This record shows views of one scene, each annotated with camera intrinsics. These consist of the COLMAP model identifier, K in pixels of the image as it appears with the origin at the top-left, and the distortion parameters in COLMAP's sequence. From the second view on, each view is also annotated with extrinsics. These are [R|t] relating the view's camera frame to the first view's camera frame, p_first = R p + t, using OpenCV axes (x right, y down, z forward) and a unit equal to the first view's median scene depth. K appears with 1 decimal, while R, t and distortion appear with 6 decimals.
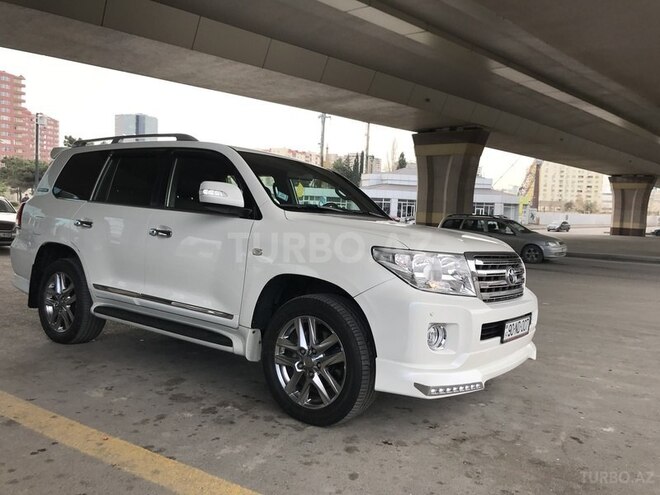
lens RADIAL K [[550.3, 0, 330.0], [0, 550.3, 247.1], [0, 0, 1]] dist [-0.000637, -0.000567]
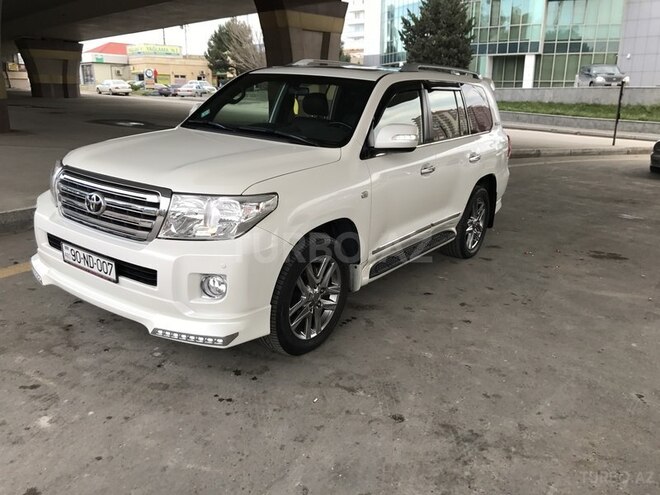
lens RADIAL K [[550.3, 0, 330.1], [0, 550.3, 247.3], [0, 0, 1]] dist [-0.000637, -0.000567]
pose [[0.019325, 0.225719, -0.974001, 1.215428], [-0.092458, 0.970412, 0.223053, -0.108973], [0.995529, 0.085743, 0.039622, 1.360956]]
